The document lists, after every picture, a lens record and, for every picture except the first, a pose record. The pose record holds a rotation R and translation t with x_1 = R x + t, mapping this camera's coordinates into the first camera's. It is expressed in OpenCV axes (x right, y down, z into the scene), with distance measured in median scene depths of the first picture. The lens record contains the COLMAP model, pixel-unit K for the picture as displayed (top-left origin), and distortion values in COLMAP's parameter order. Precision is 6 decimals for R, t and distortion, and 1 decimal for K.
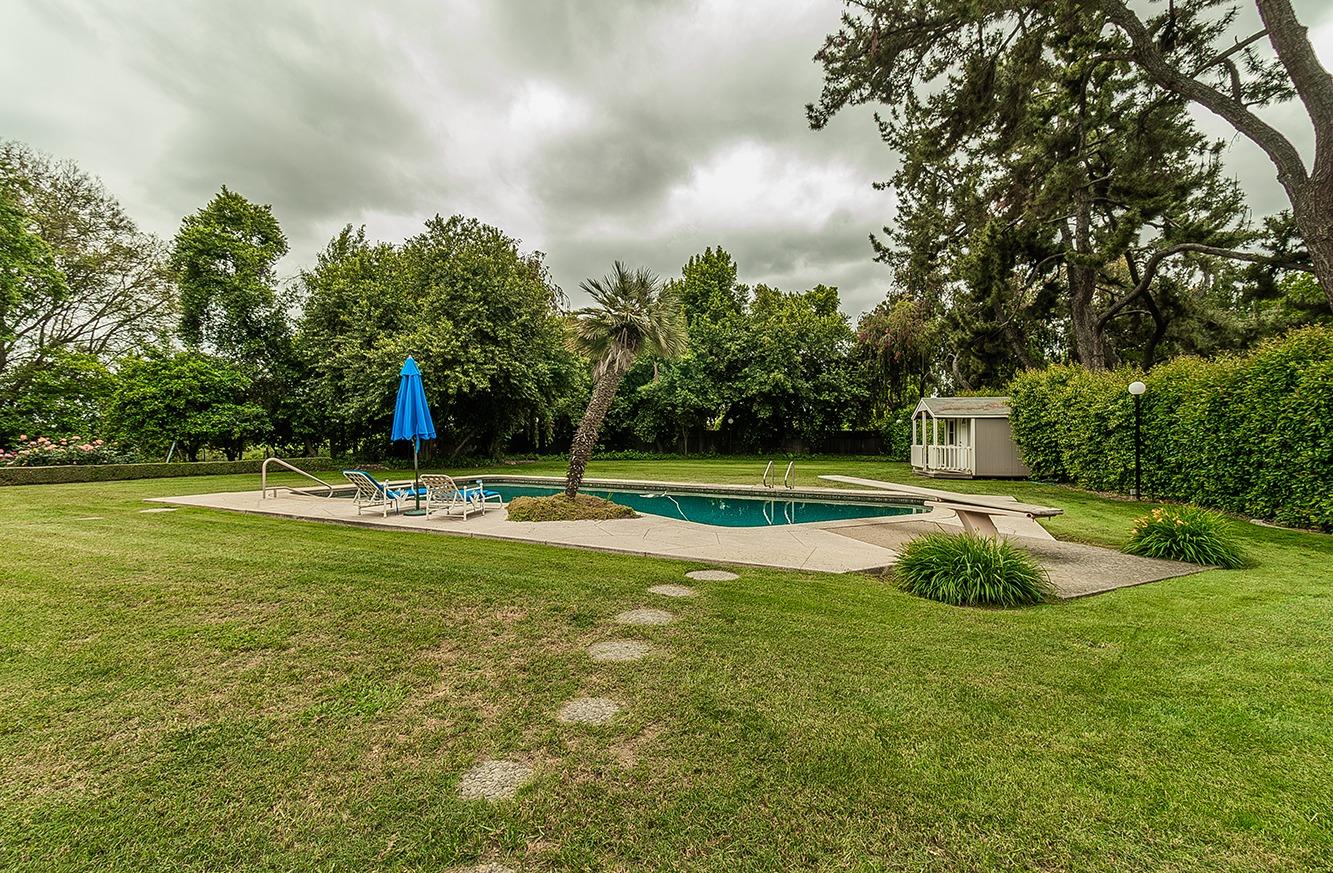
lens RADIAL K [[603.4, 0, 667.9], [0, 603.4, 437.8], [0, 0, 1]] dist [0.001742, 0.000644]
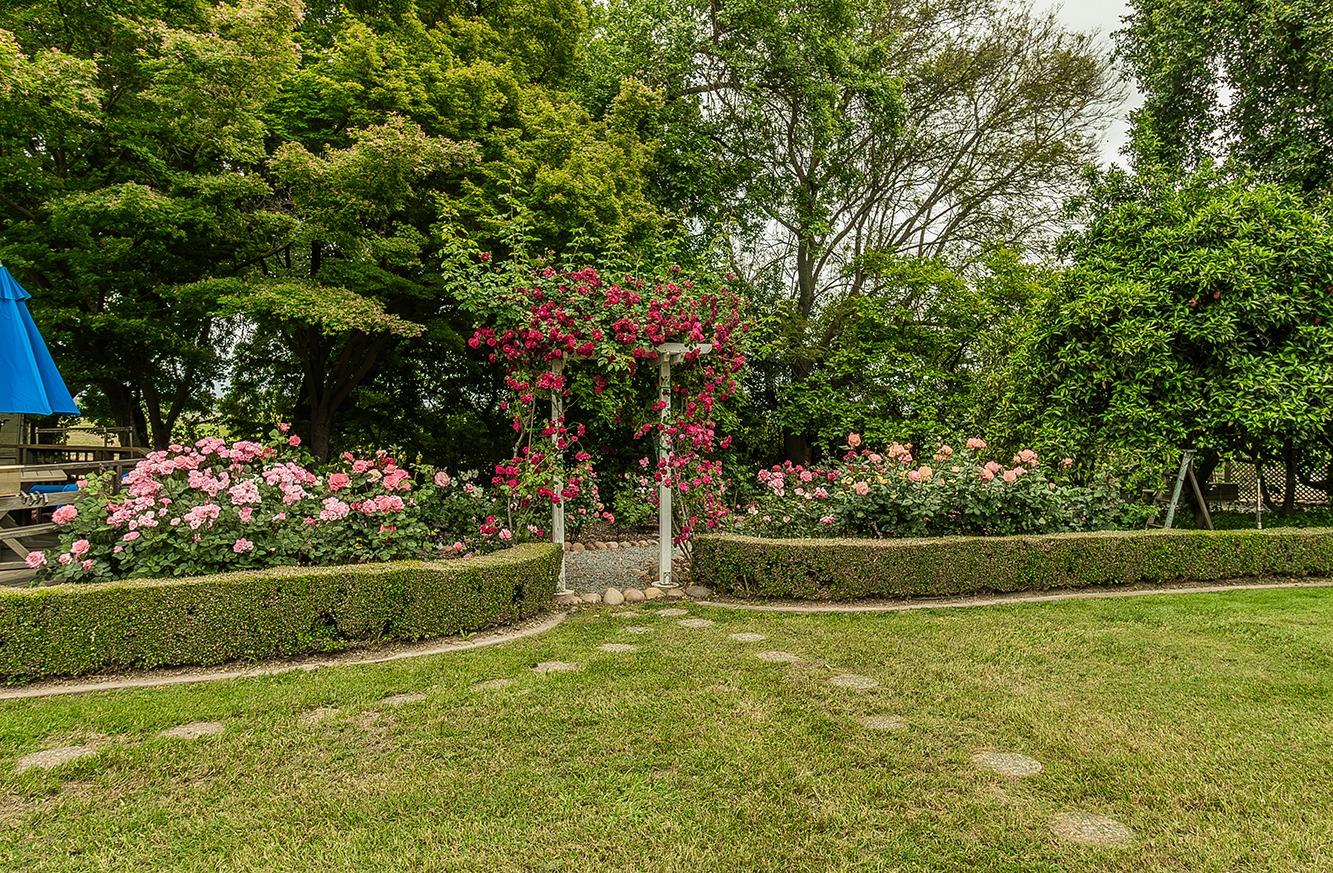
lens RADIAL K [[896.6, 0, 667.3], [0, 896.6, 434.0], [0, 0, 1]] dist [-0.000336, 0.000160]
pose [[0.552118, 0.011183, -0.833691, -0.576763], [-0.002648, 0.999929, 0.011659, -0.008449], [0.833762, -0.004230, 0.552108, 0.521695]]
